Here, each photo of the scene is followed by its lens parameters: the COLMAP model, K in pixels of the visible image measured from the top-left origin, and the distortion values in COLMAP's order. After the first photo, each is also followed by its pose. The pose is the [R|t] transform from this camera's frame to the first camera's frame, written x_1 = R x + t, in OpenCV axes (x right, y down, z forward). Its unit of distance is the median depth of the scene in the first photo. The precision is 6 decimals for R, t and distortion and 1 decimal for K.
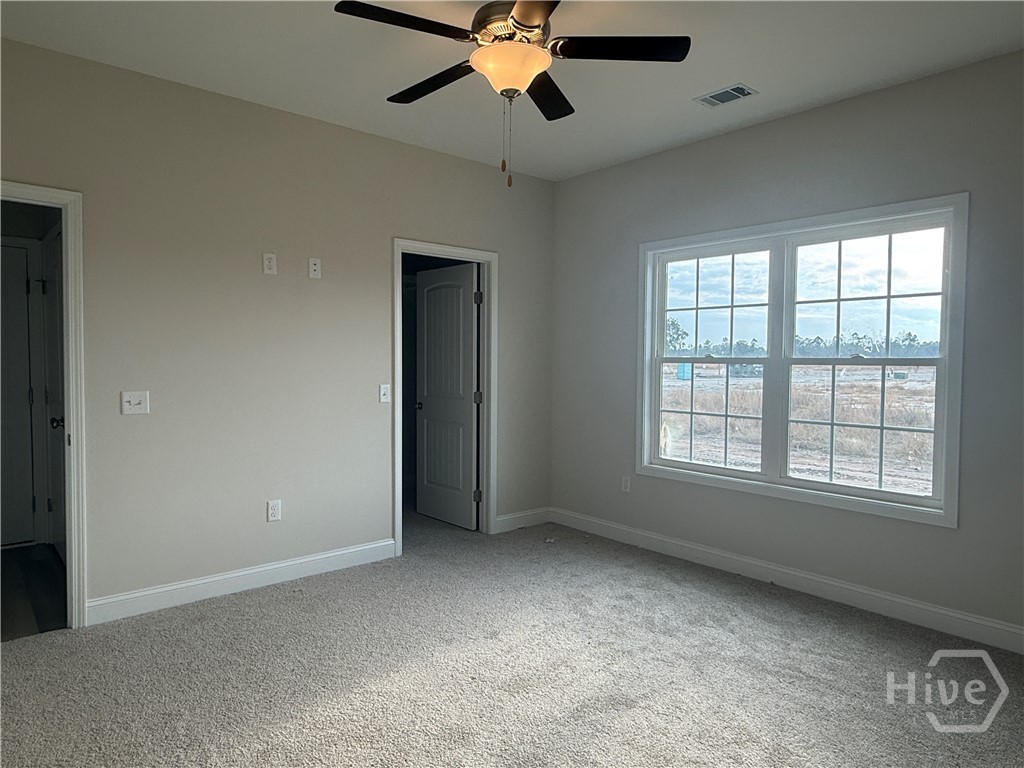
lens RADIAL K [[617.0, 0, 509.4], [0, 617.0, 383.0], [0, 0, 1]] dist [-0.023937, -0.000074]
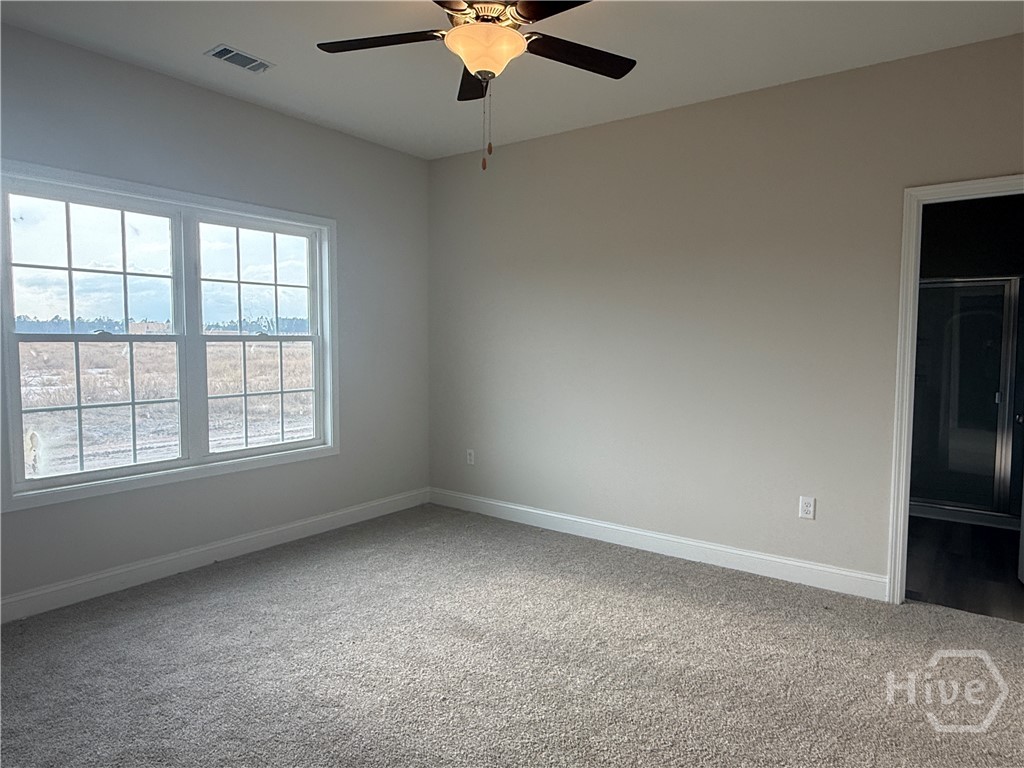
lens RADIAL K [[617.0, 0, 518.6], [0, 617.0, 383.8], [0, 0, 1]] dist [-0.023937, -0.000074]
pose [[-0.206256, -0.077761, 0.975403, -0.641016], [0.032408, 0.995748, 0.086235, -0.032426], [-0.977961, 0.049397, -0.202859, 0.730897]]
